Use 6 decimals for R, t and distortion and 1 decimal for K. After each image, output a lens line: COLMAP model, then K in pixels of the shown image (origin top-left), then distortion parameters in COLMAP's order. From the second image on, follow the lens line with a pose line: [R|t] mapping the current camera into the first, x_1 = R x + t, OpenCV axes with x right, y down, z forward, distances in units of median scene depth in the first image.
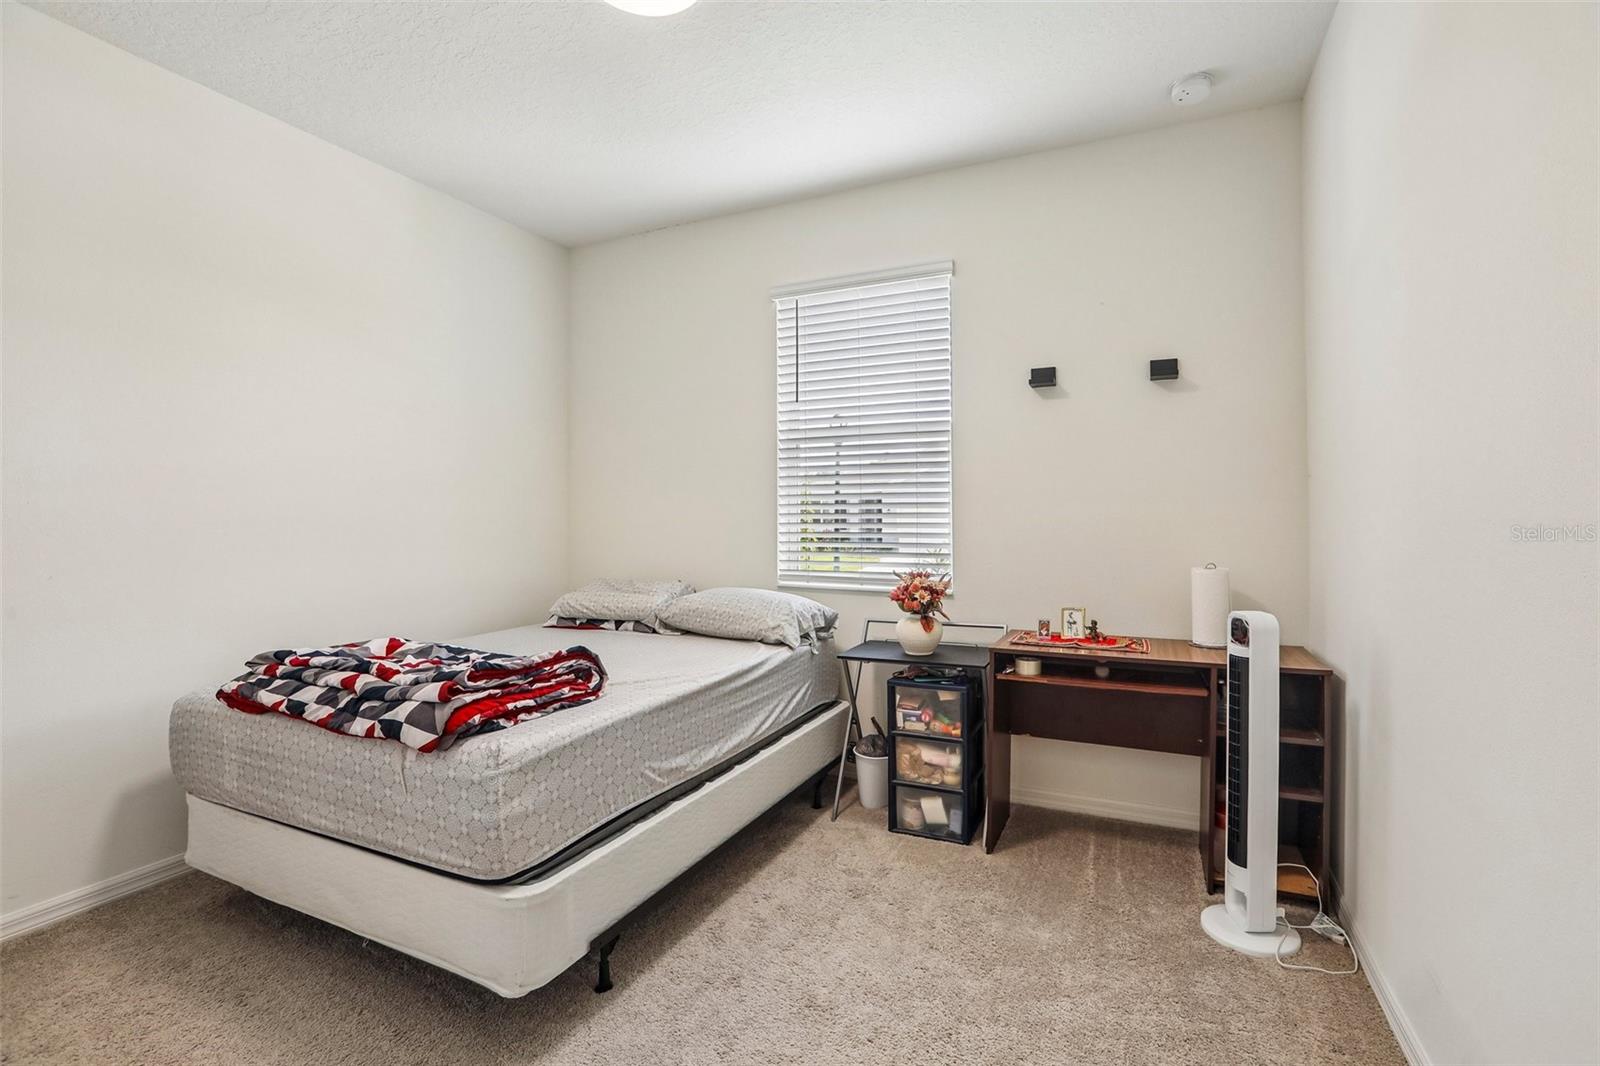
lens RADIAL K [[729.4, 0, 792.5], [0, 729.4, 521.3], [0, 0, 1]] dist [-0.051013, 0.015668]
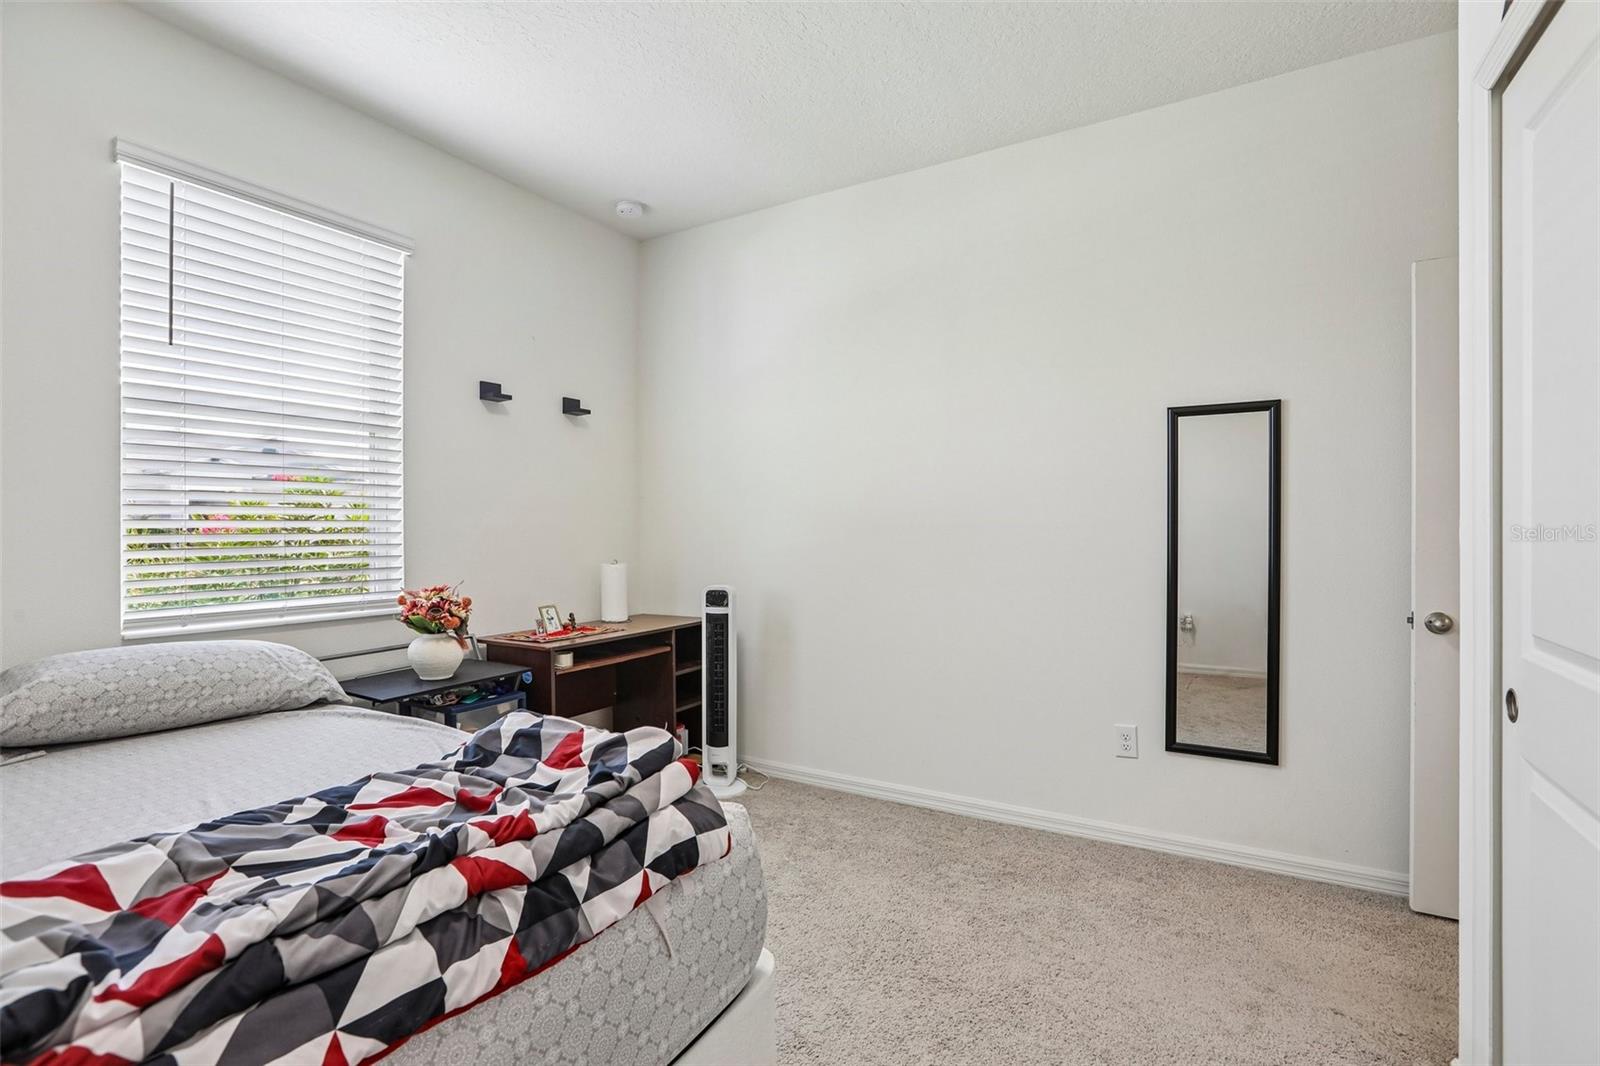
lens RADIAL K [[729.4, 0, 799.4], [0, 729.4, 531.8], [0, 0, 1]] dist [-0.051013, 0.015668]
pose [[0.095109, -0.006318, 0.995447, -0.706957], [0.005779, 0.999967, 0.005794, -0.000417], [-0.995450, 0.005202, 0.095142, 0.501199]]
